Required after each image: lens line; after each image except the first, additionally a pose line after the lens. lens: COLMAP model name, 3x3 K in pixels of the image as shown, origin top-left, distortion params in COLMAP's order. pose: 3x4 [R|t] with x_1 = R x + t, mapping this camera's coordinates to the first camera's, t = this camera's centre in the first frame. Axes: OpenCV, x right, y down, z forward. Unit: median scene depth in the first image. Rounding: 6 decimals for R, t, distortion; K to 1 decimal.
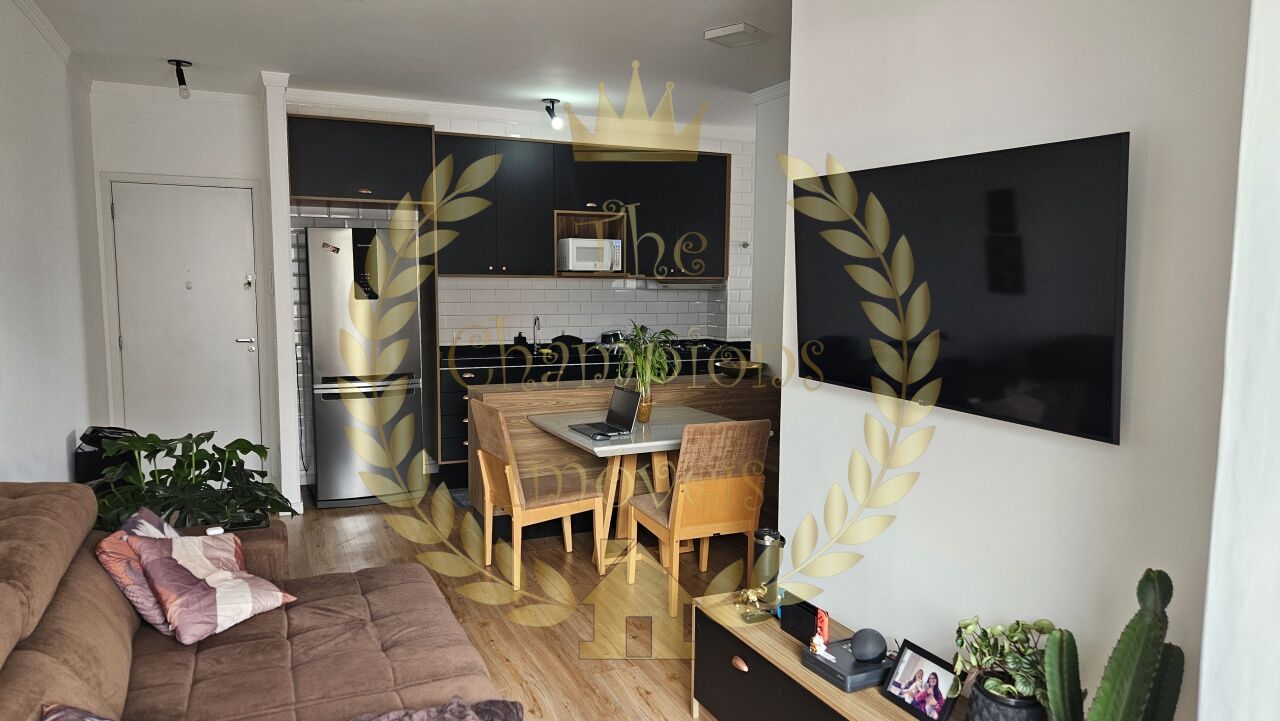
lens RADIAL K [[851.1, 0, 640.3], [0, 851.1, 363.9], [0, 0, 1]] dist [0.056642, -0.000092]
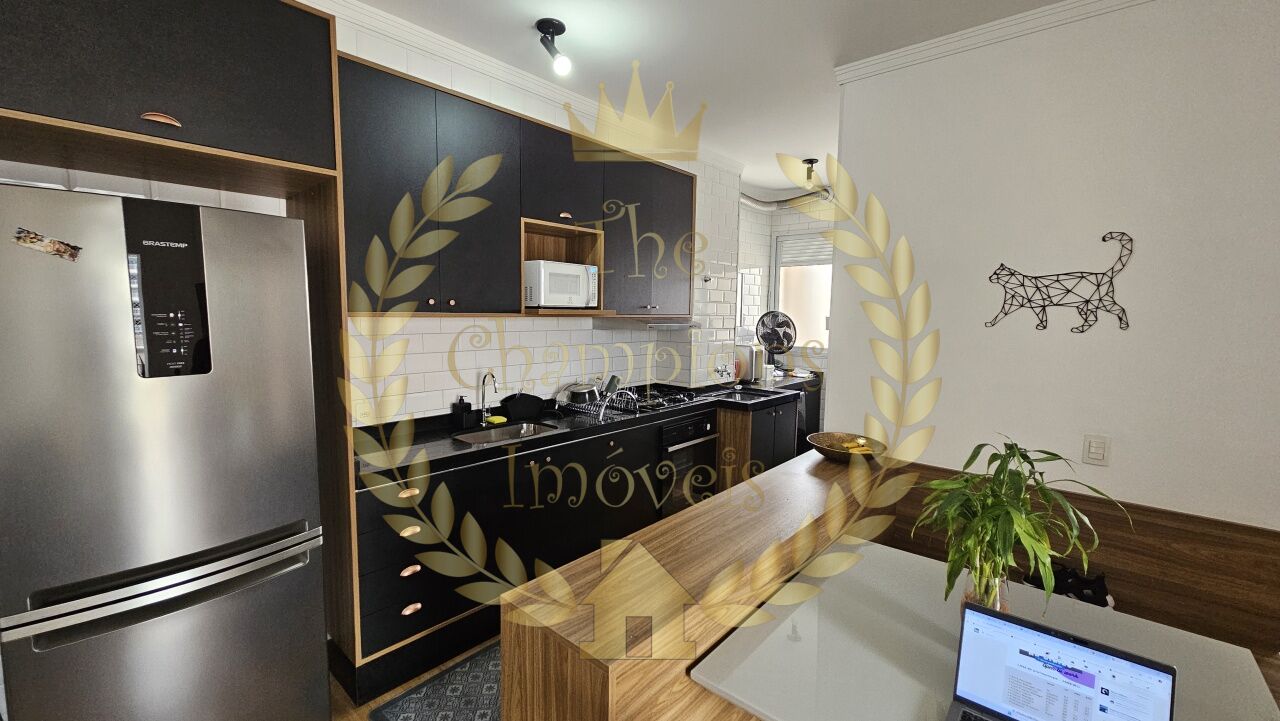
lens RADIAL K [[521.2, 0, 636.8], [0, 521.2, 363.7], [0, 0, 1]] dist [0.001445, 0.000279]
pose [[0.915379, -0.034614, 0.401102, -0.186337], [0.032929, 0.999396, 0.011095, -0.065710], [-0.401244, 0.003052, 0.915966, 0.583288]]
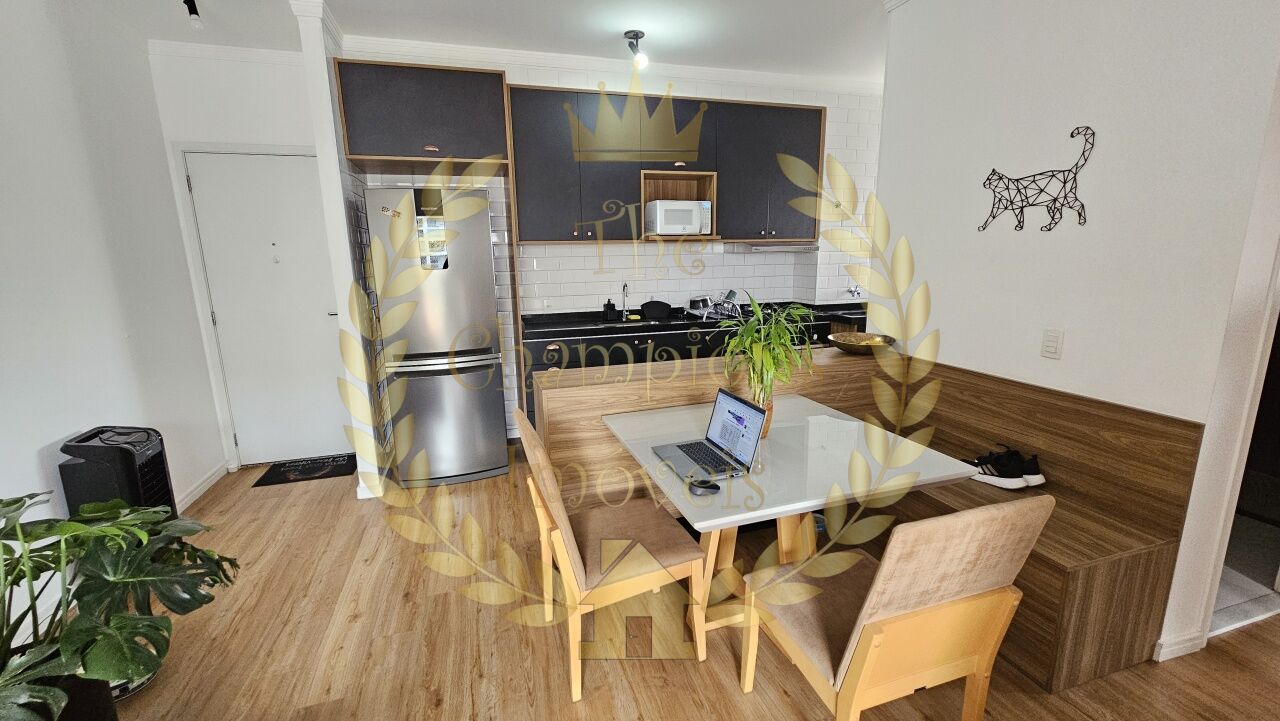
lens RADIAL K [[523.9, 0, 636.5], [0, 523.9, 361.3], [0, 0, 1]] dist [0.001646, 0.000894]
pose [[0.991368, 0.002456, -0.131084, -0.028388], [0.010917, 0.994806, 0.101206, -0.027236], [0.130652, -0.101764, 0.986192, 0.399591]]
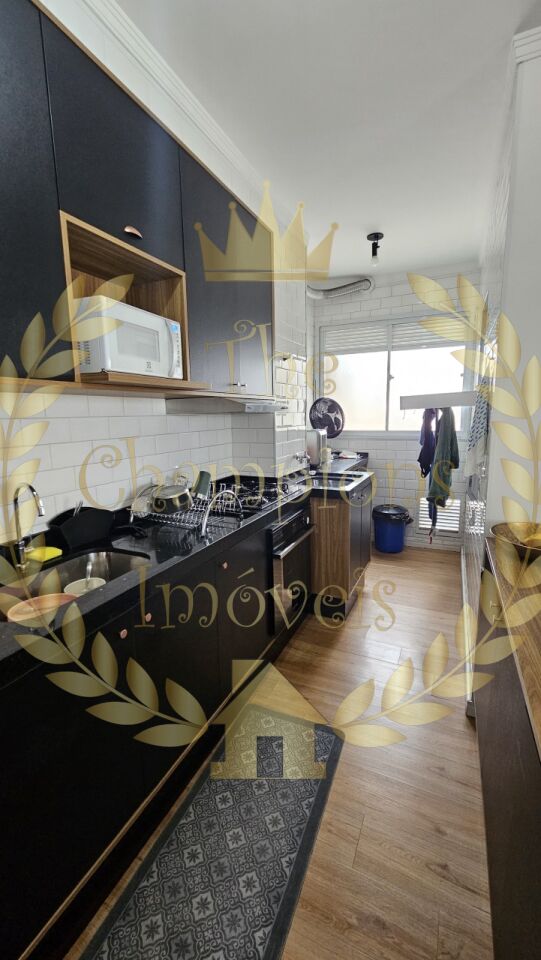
lens RADIAL K [[390.9, 0, 269.3], [0, 390.9, 474.9], [0, 0, 1]] dist [0.001445, 0.000279]
pose [[0.761677, -0.121879, 0.636391, -0.155850], [0.088055, 0.992509, 0.084691, -0.067724], [-0.641946, -0.008470, 0.766703, 0.799908]]
